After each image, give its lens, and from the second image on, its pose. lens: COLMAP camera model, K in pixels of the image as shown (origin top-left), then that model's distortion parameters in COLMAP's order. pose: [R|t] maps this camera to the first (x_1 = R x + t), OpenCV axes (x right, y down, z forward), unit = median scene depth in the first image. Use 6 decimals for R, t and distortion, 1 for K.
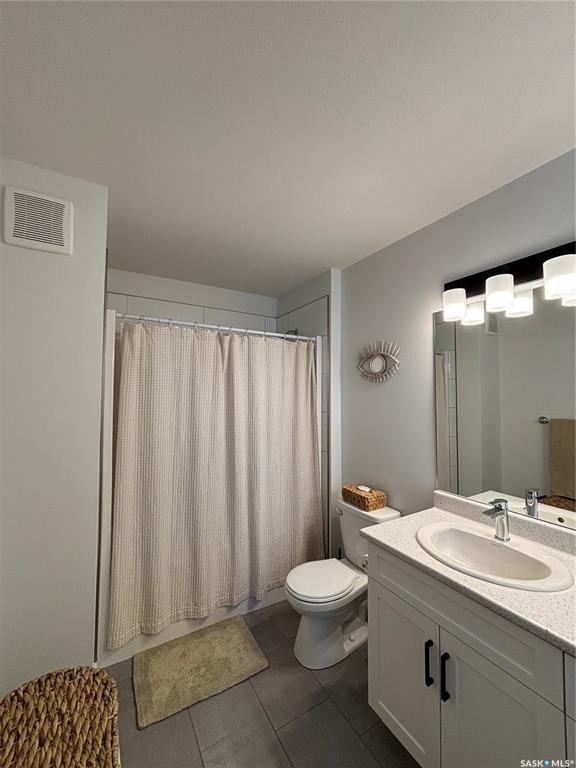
lens RADIAL K [[307.2, 0, 288.0], [0, 307.2, 384.0], [0, 0, 1]] dist [0.002354, -0.000338]
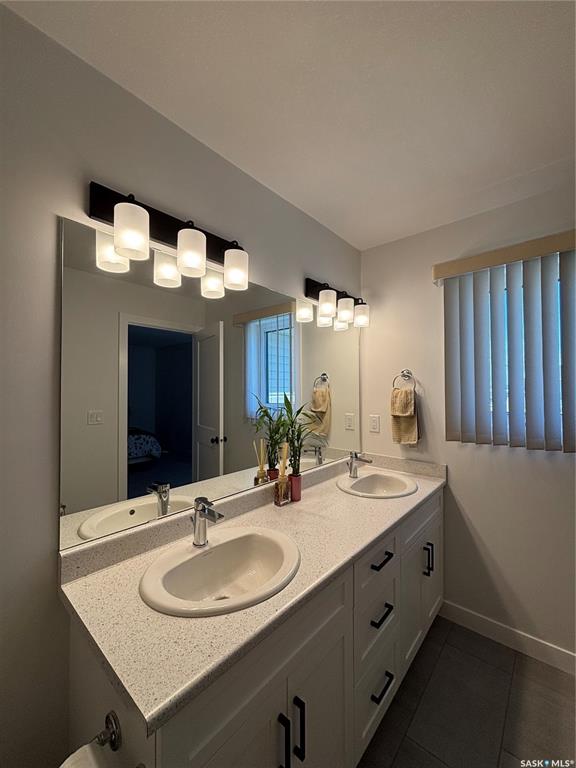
lens RADIAL K [[307.2, 0, 288.0], [0, 307.2, 384.0], [0, 0, 1]] dist [0.002354, -0.000338]
pose [[-0.308838, 0.017362, 0.950956, -0.190066], [-0.031795, 0.999086, -0.028566, 0.072060], [-0.950583, -0.039058, -0.308004, 1.003961]]
